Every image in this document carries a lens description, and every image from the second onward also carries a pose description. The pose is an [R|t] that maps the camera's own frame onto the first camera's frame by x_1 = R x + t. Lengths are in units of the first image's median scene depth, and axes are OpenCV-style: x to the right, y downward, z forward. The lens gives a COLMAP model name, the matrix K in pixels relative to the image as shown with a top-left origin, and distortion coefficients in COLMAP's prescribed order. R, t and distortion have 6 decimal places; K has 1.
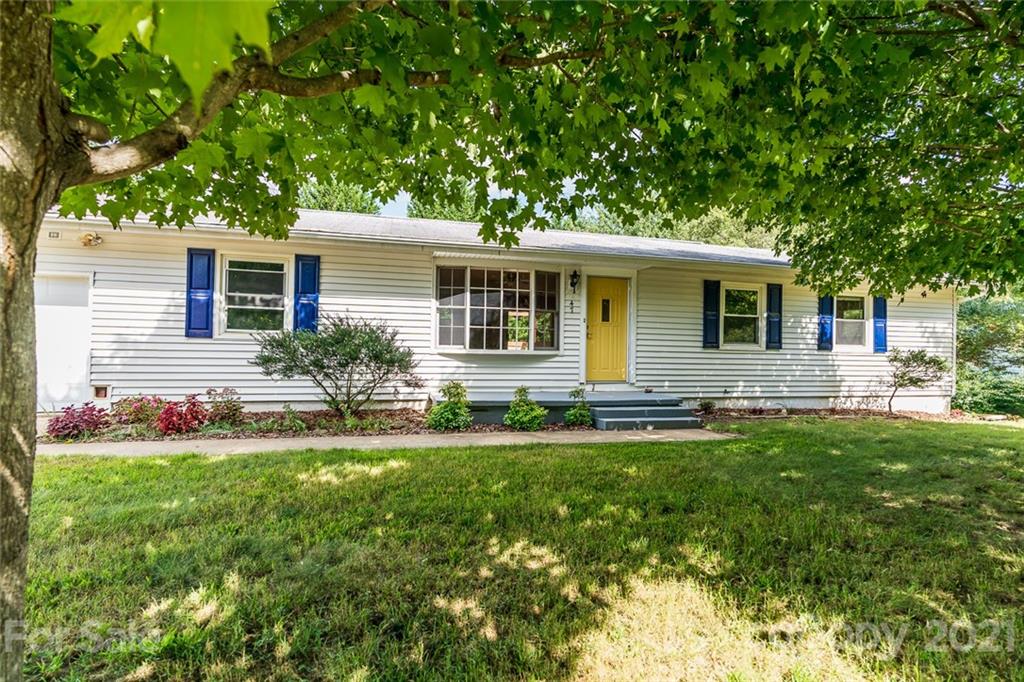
lens RADIAL K [[484.8, 0, 511.2], [0, 484.8, 329.7], [0, 0, 1]] dist [-0.002955, 0.000154]
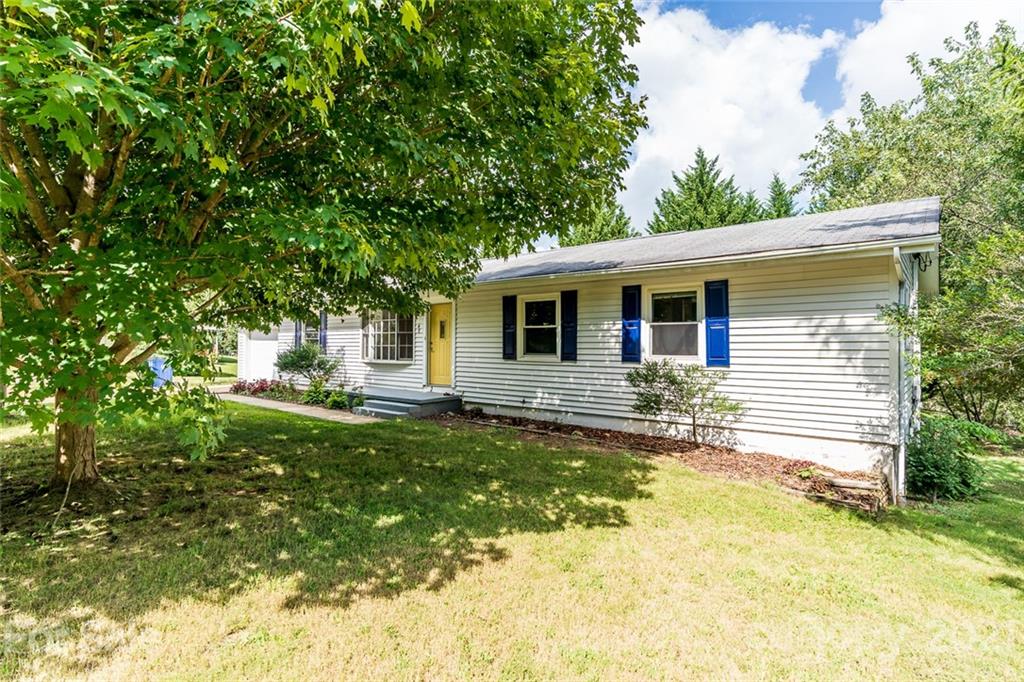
lens RADIAL K [[499.3, 0, 511.9], [0, 499.3, 346.0], [0, 0, 1]] dist [0.002061, 0.000173]
pose [[0.597009, -0.027801, -0.801753, 1.407748], [0.011269, 0.999591, -0.026270, 0.040964], [0.802155, 0.006648, 0.597078, 0.381274]]
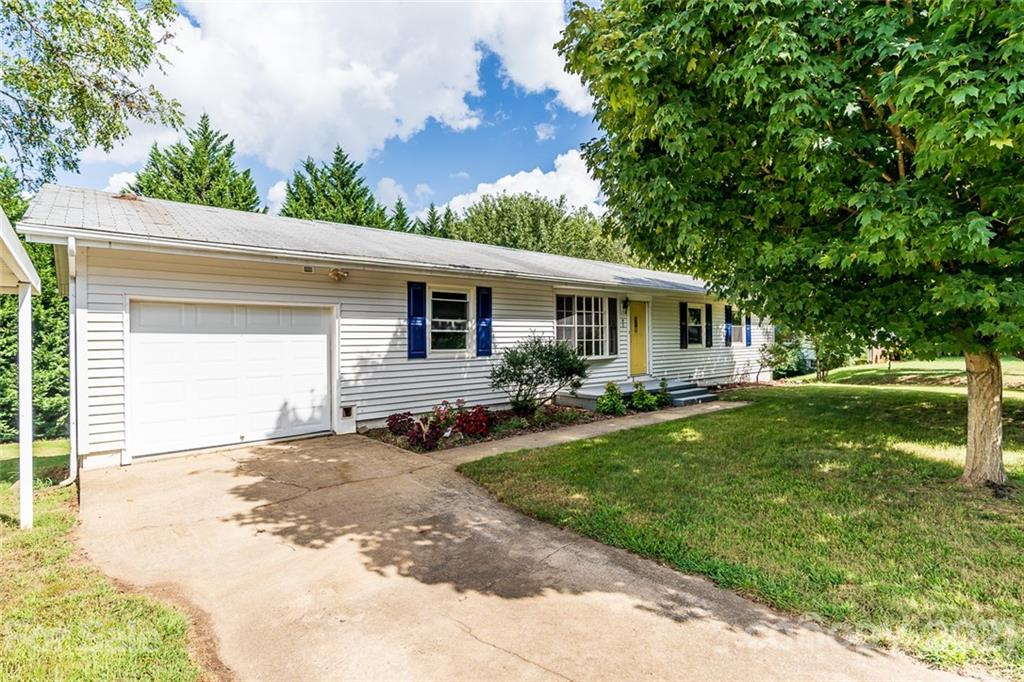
lens RADIAL K [[500.5, 0, 513.5], [0, 500.5, 339.5], [0, 0, 1]] dist [-0.006146, -0.000323]
pose [[0.891312, -0.039753, 0.451643, -0.813342], [0.039068, 0.999178, 0.010847, -0.027201], [-0.451703, 0.007977, 0.892133, -0.148947]]
